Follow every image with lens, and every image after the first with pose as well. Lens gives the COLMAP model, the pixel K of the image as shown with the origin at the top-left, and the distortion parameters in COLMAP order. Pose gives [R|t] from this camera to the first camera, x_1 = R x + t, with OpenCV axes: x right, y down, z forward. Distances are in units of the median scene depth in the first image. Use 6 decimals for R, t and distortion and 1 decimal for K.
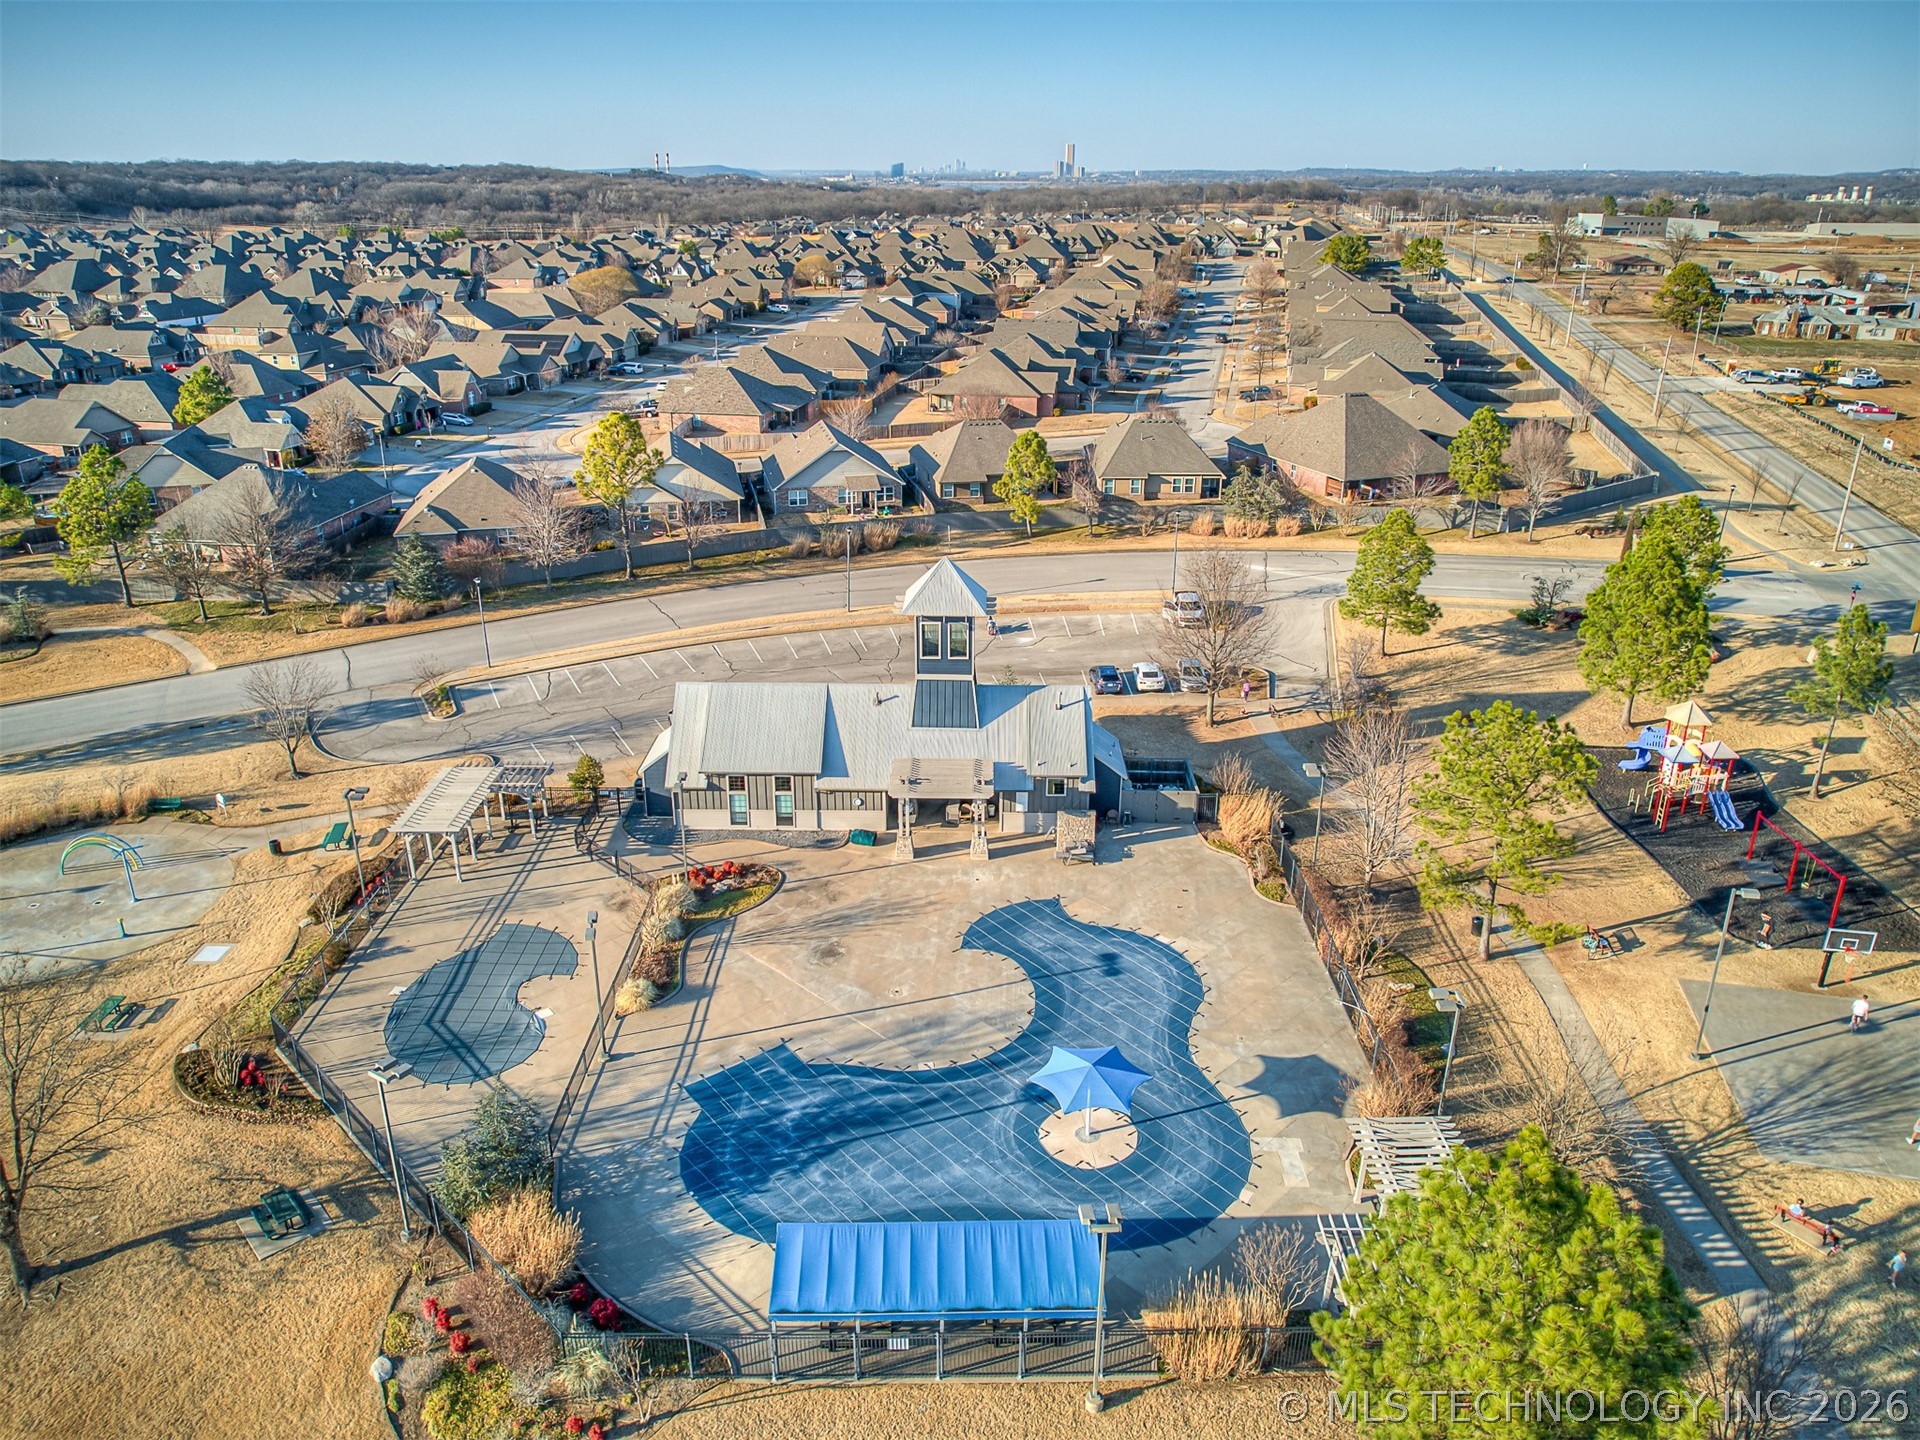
lens RADIAL K [[1380.7, 0, 960.0], [0, 1380.7, 720.0], [0, 0, 1]] dist [-0.079382, 0.069037]
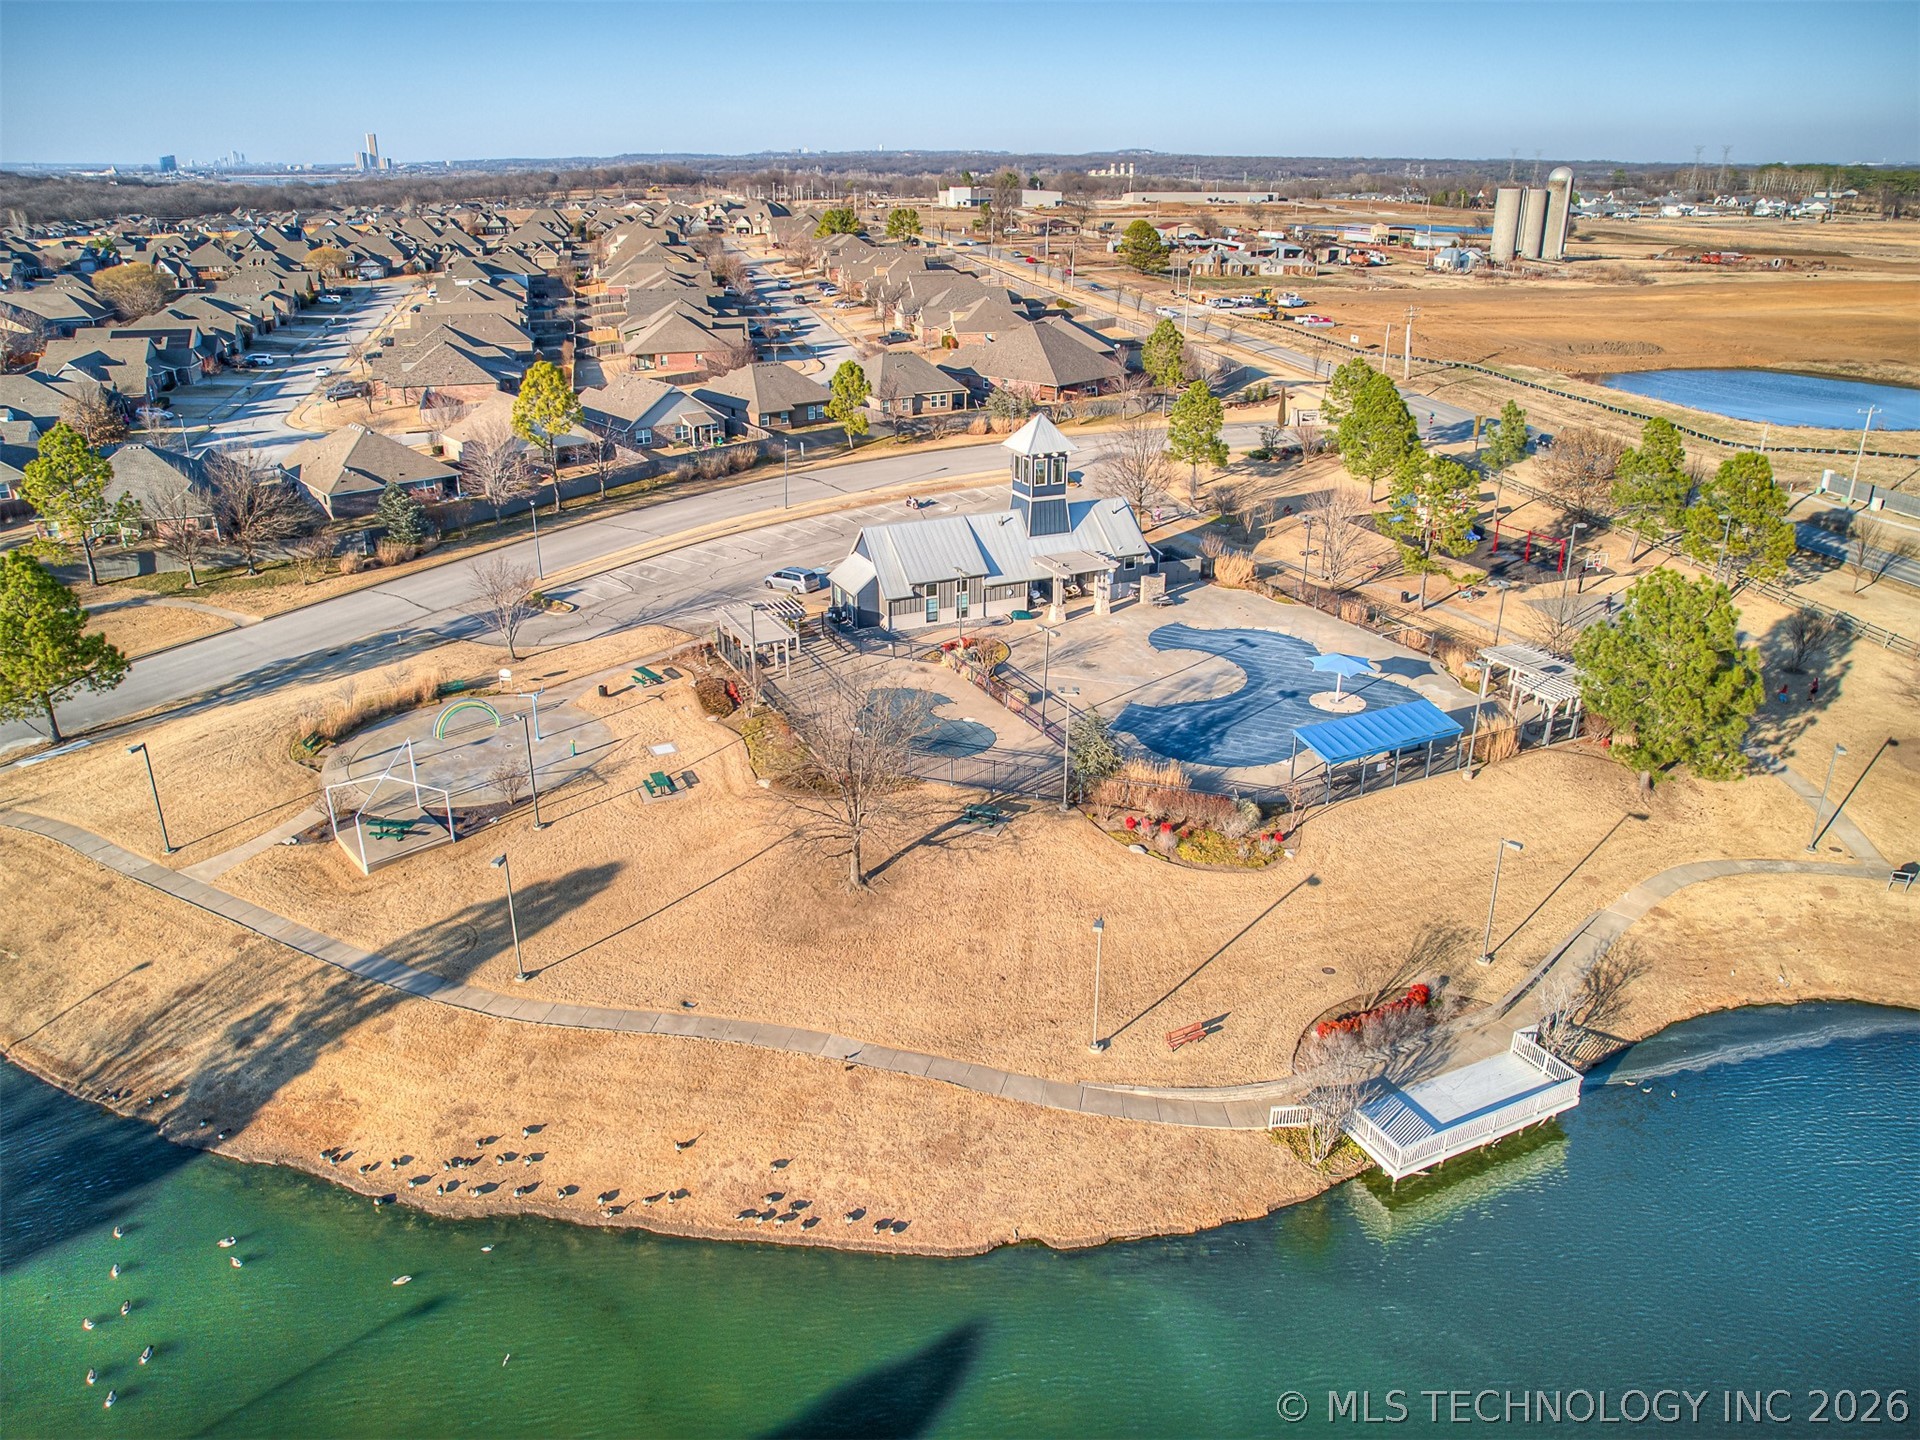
lens RADIAL K [[1380.7, 0, 960.0], [0, 1380.7, 720.0], [0, 0, 1]] dist [-0.079382, 0.069037]
pose [[0.894851, -0.171913, 0.411932, -0.286365], [0.168261, 0.984695, 0.045427, 0.045724], [-0.413437, 0.028662, 0.910081, -0.101678]]
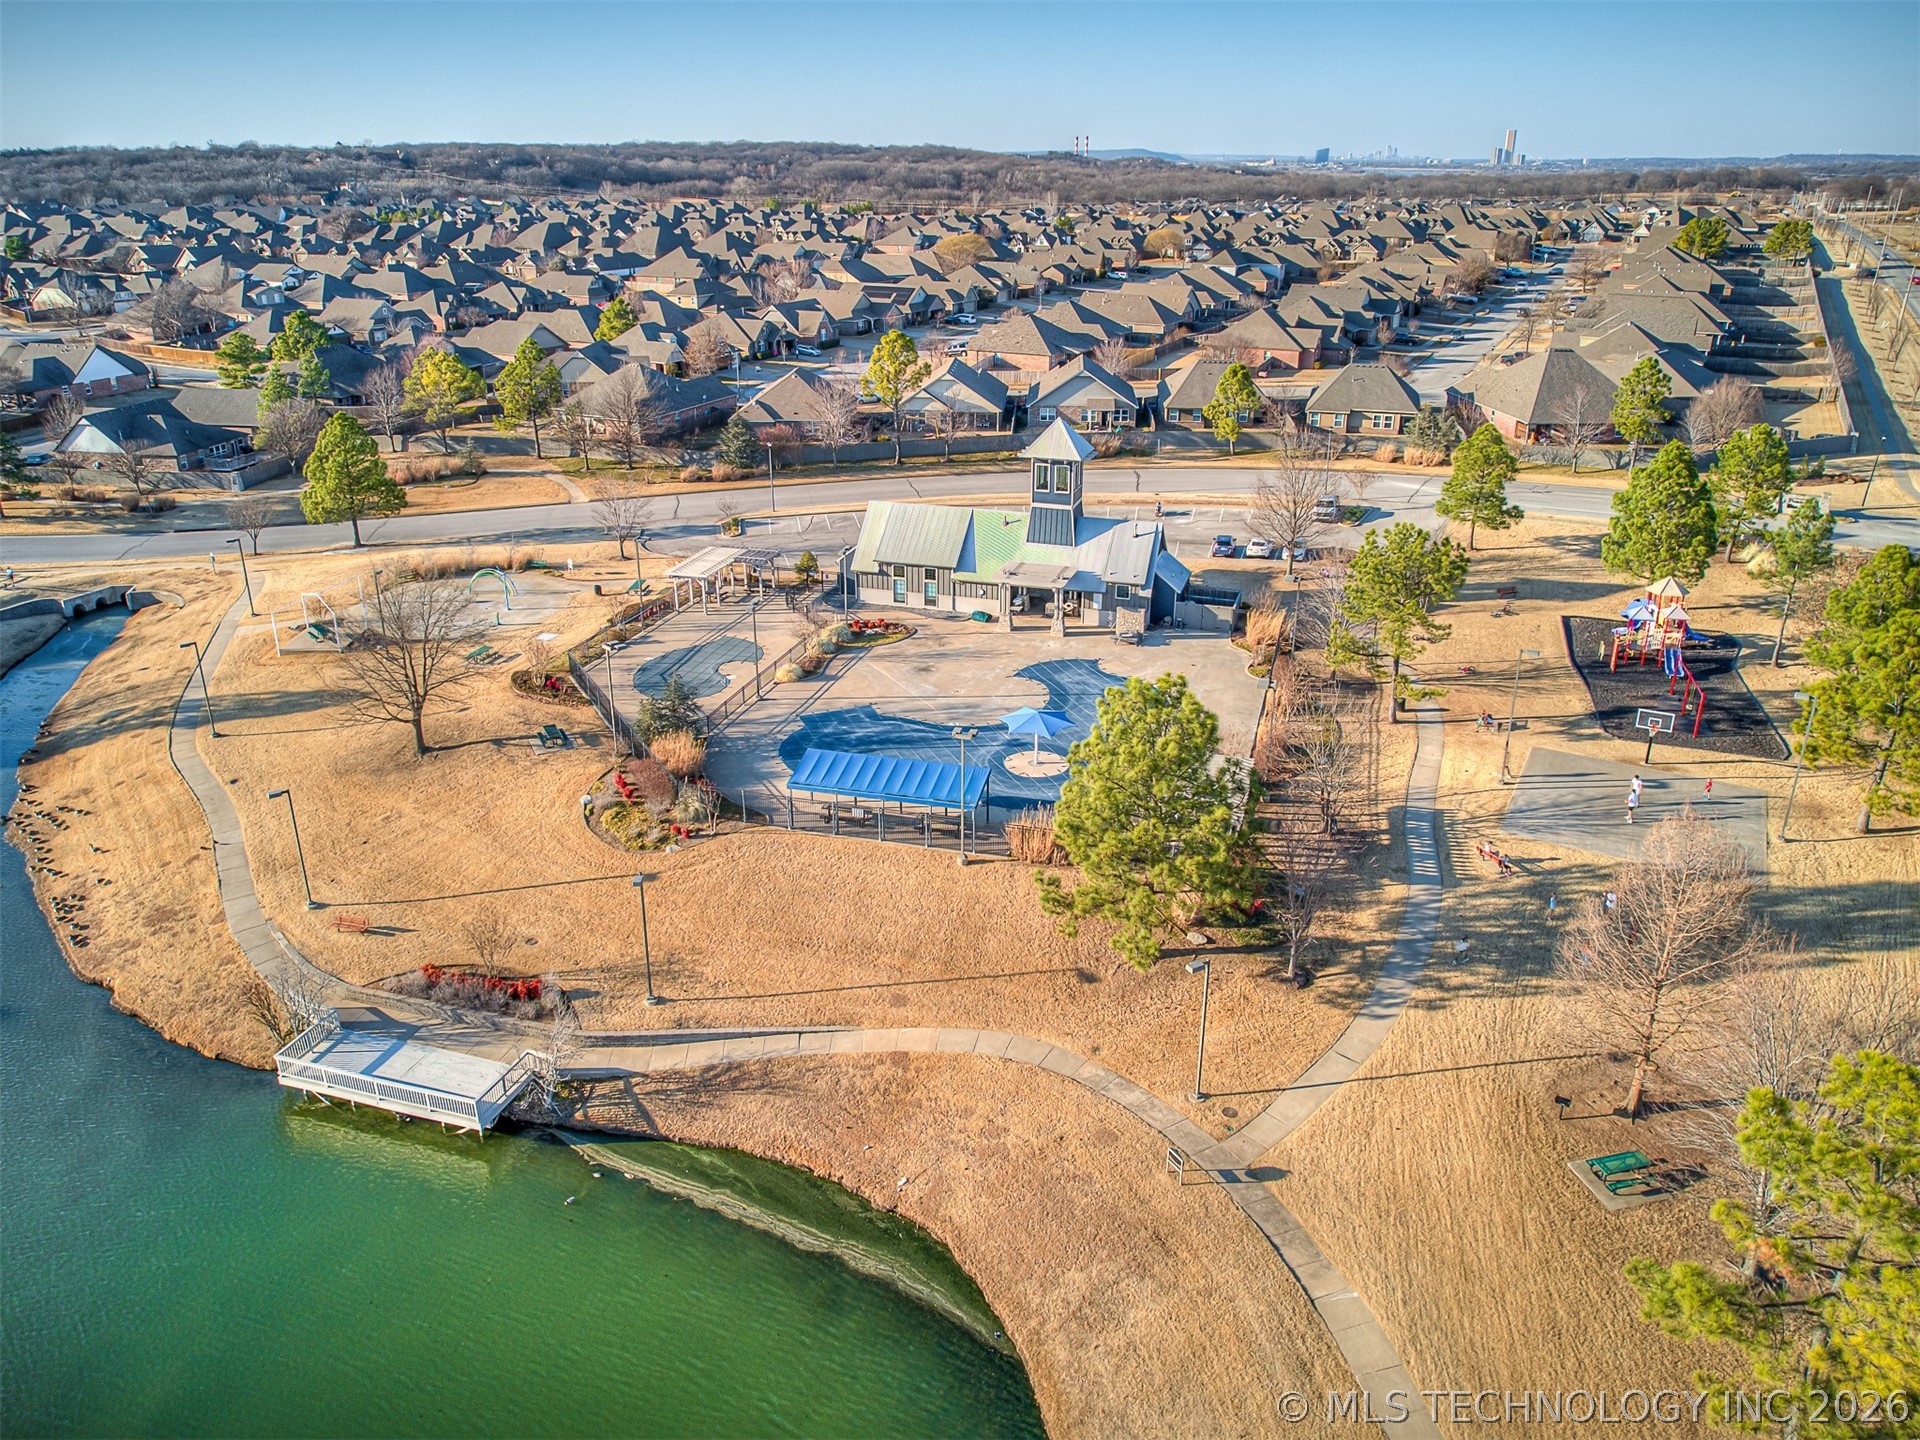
lens RADIAL K [[1381.2, 0, 960.0], [0, 1381.2, 720.0], [0, 0, 1]] dist [-0.046552, -0.004182]
pose [[0.959393, 0.105331, -0.261670, 0.111658], [-0.103003, 0.994423, 0.022639, 0.062705], [0.262595, 0.005233, 0.964892, -0.136036]]
